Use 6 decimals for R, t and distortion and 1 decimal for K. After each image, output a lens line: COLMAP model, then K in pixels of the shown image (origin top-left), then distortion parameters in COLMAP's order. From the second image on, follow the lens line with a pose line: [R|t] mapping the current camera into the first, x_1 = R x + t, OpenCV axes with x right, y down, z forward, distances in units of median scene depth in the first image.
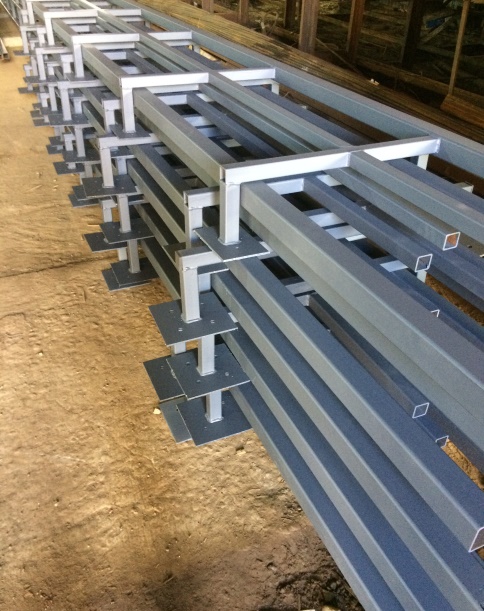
lens RADIAL K [[552.5, 0, 241.9], [0, 552.5, 305.0], [0, 0, 1]] dist [0.072847, -0.093497]
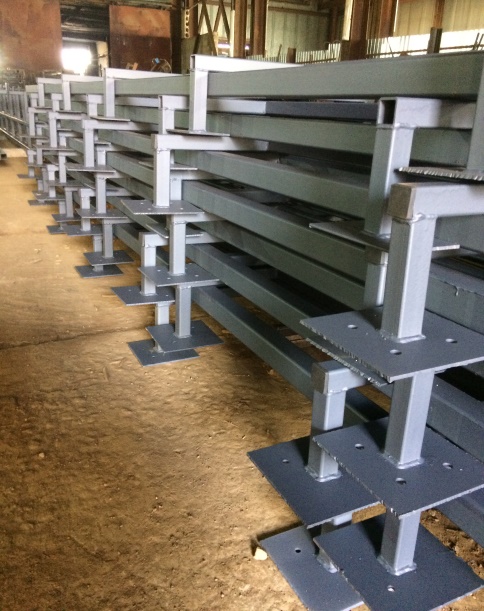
lens RADIAL K [[552.5, 0, 240.3], [0, 552.5, 281.3], [0, 0, 1]] dist [0.072847, -0.093497]
pose [[0.998777, 0.010940, 0.048211, -0.174506], [0.003056, 0.959678, -0.281087, 0.077399], [-0.049342, 0.280890, 0.958471, 0.349682]]
